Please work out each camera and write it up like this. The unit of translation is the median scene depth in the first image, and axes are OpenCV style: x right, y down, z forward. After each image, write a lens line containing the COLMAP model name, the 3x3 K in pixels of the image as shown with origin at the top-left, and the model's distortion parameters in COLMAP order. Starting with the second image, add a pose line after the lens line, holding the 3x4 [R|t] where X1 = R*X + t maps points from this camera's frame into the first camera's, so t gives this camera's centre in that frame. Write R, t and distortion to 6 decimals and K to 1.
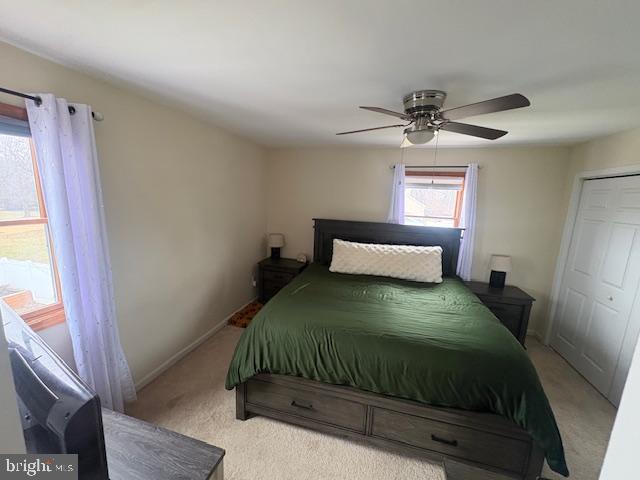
lens RADIAL K [[254.1, 0, 320.0], [0, 254.1, 240.0], [0, 0, 1]] dist [0.001979, -0.000263]
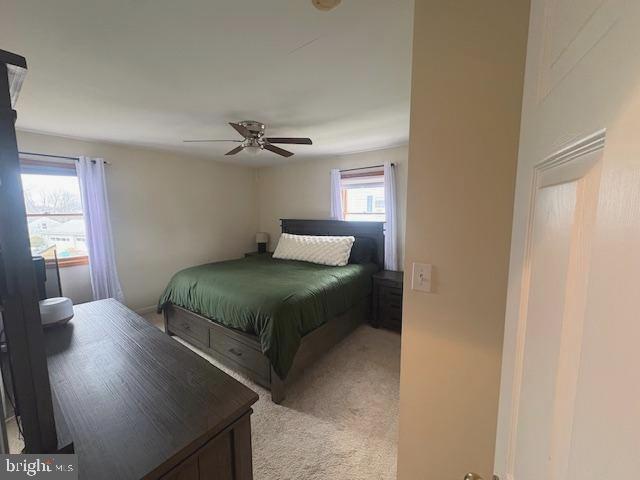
lens RADIAL K [[254.1, 0, 320.0], [0, 254.1, 240.0], [0, 0, 1]] dist [0.001979, -0.000263]
pose [[0.931162, -0.003913, -0.364585, 0.719484], [-0.018376, 0.998168, -0.057645, 0.104498], [0.364143, 0.060376, 0.929384, -0.110762]]
